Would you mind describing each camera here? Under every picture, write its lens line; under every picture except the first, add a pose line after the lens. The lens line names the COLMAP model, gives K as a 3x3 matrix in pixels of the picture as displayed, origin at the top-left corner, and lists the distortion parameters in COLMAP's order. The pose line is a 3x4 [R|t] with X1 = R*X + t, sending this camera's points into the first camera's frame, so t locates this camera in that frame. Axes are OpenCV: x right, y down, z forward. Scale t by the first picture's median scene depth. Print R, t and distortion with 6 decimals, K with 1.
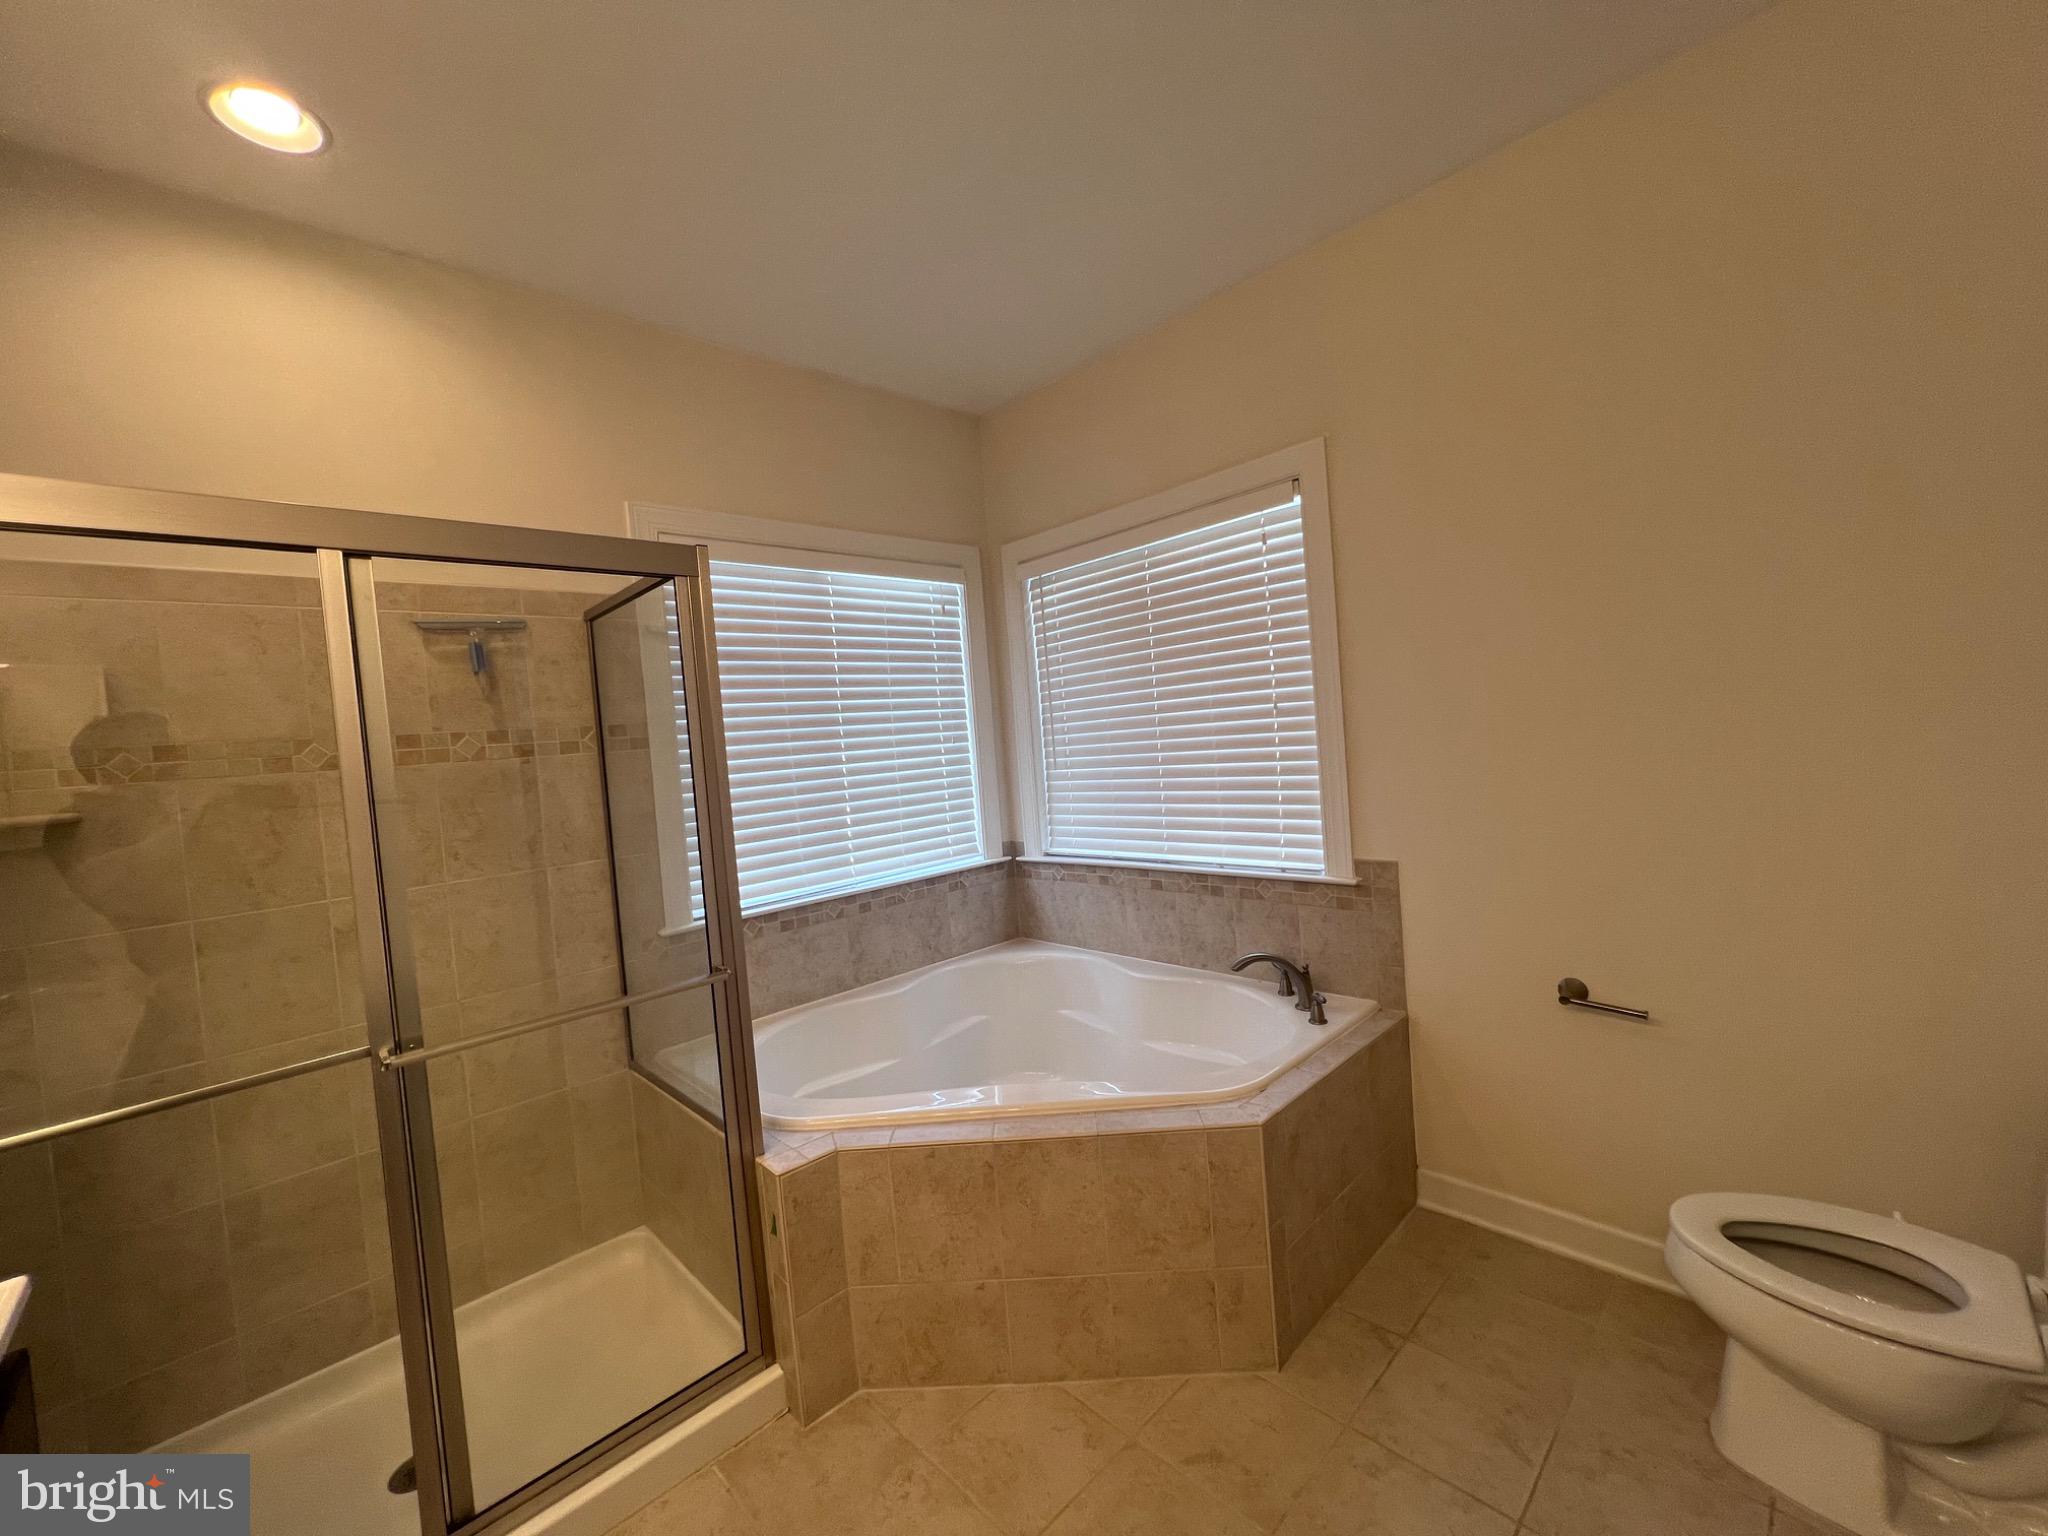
lens RADIAL K [[813.2, 0, 1009.1], [0, 813.2, 761.4], [0, 0, 1]] dist [-0.000821, -0.000366]
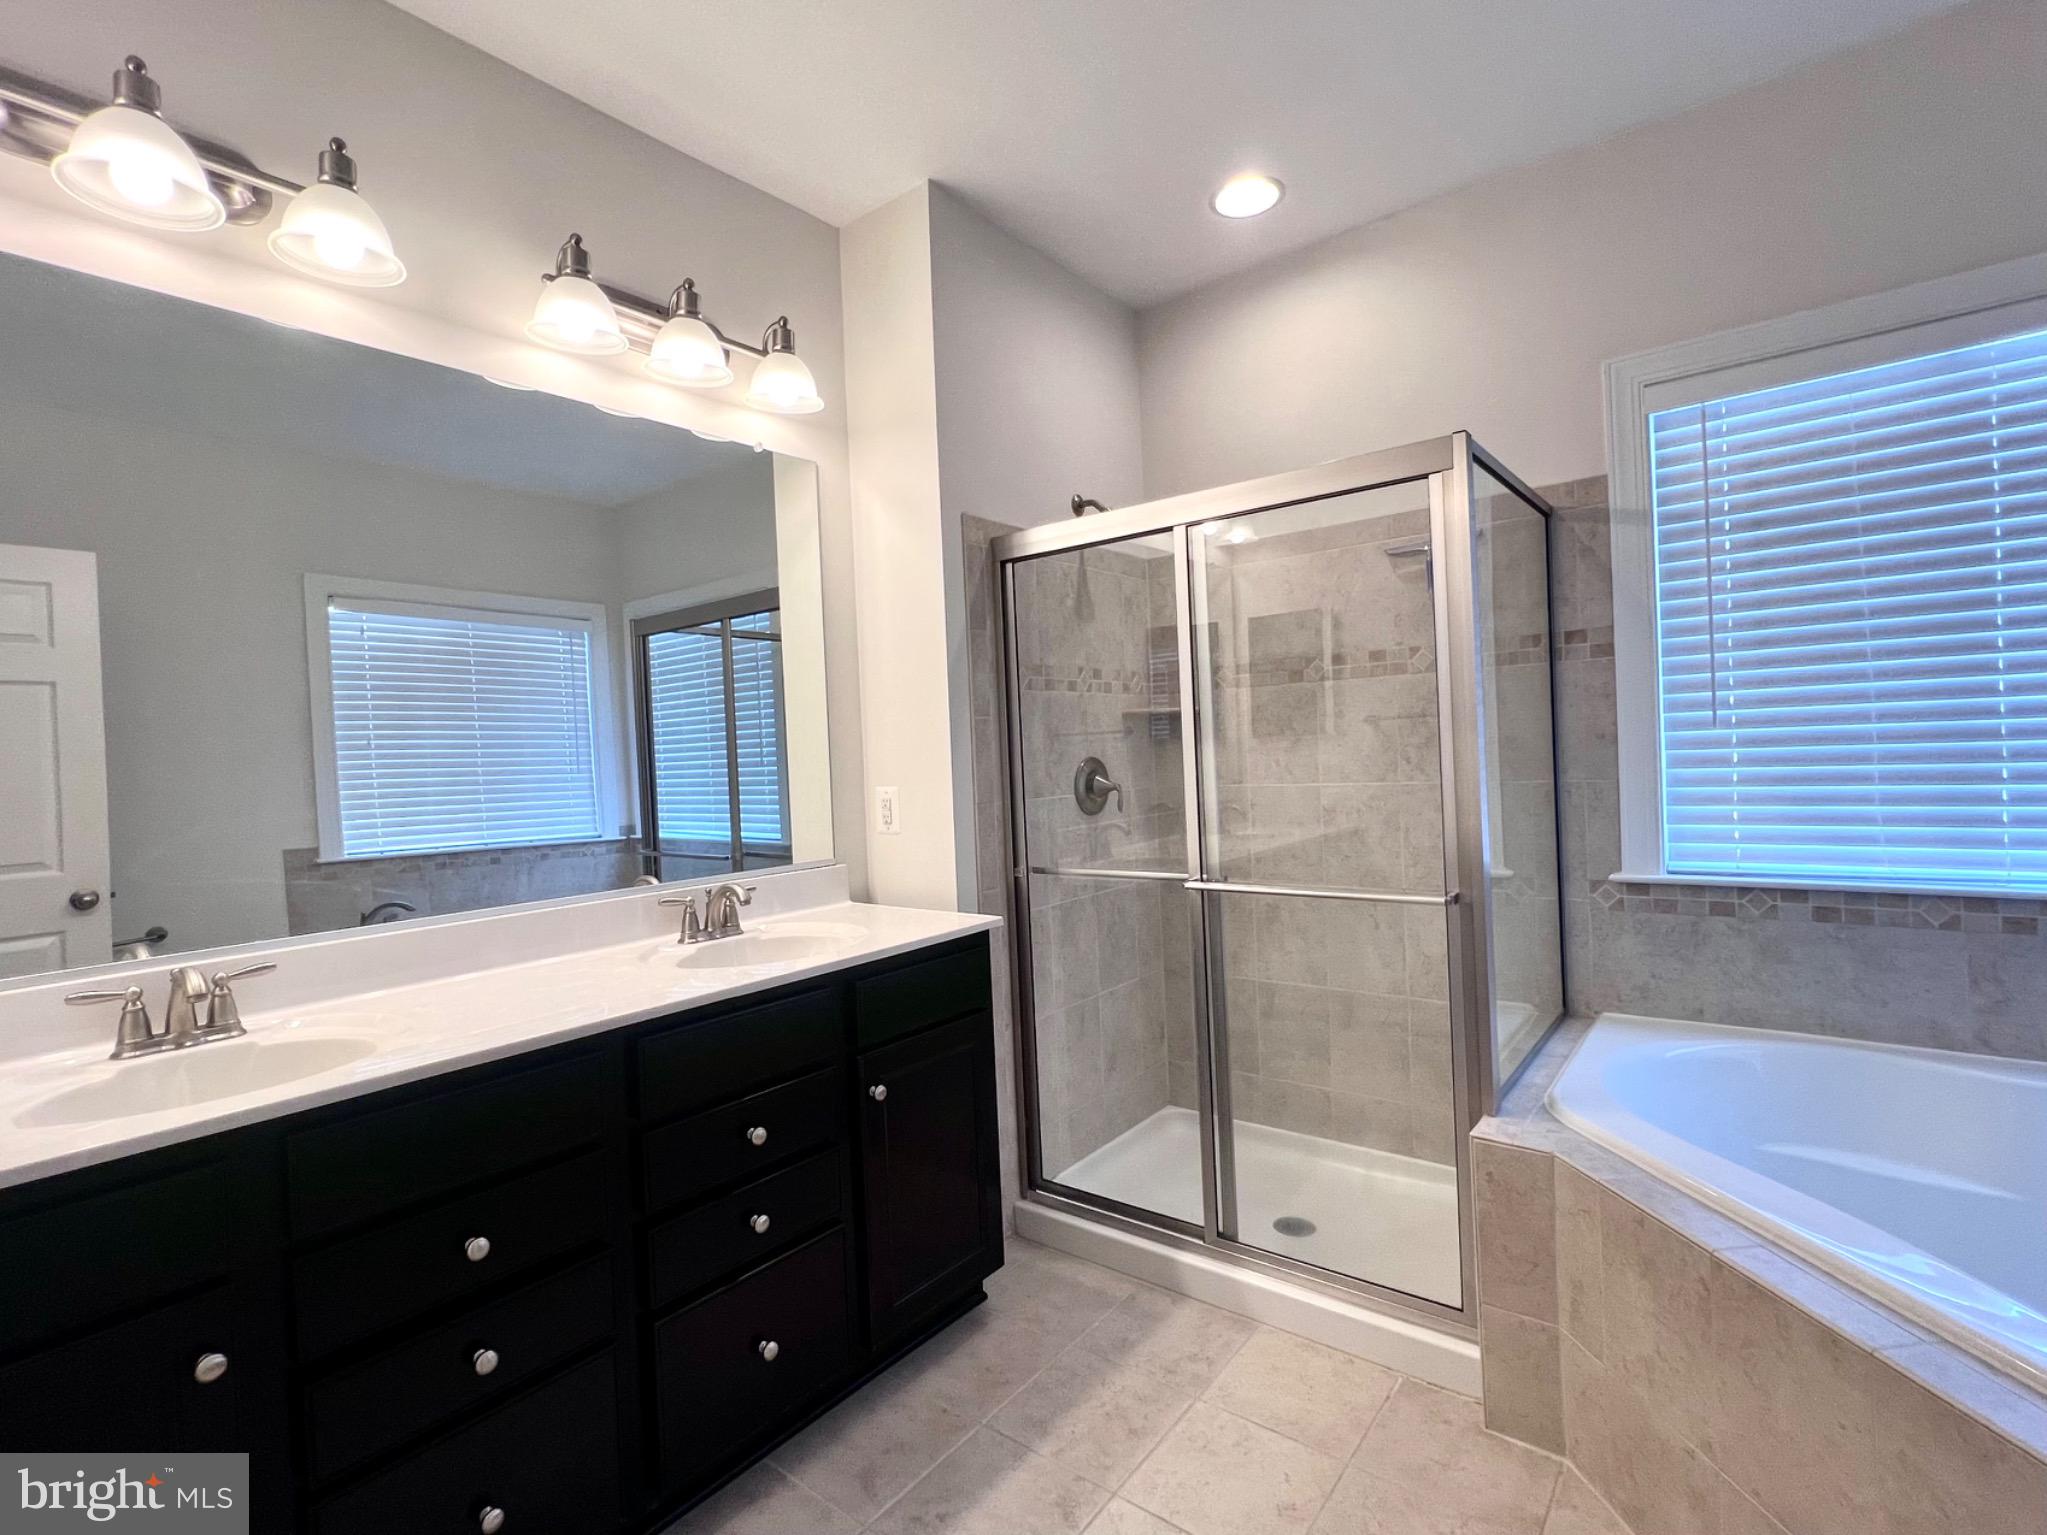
lens RADIAL K [[916.6, 0, 1001.4], [0, 916.6, 758.3], [0, 0, 1]] dist [-0.001761, -0.000632]
pose [[0.150544, 0.082257, -0.985175, 0.458563], [0.002117, 0.996503, 0.083527, 0.009832], [0.988601, -0.014660, 0.149843, 0.267481]]
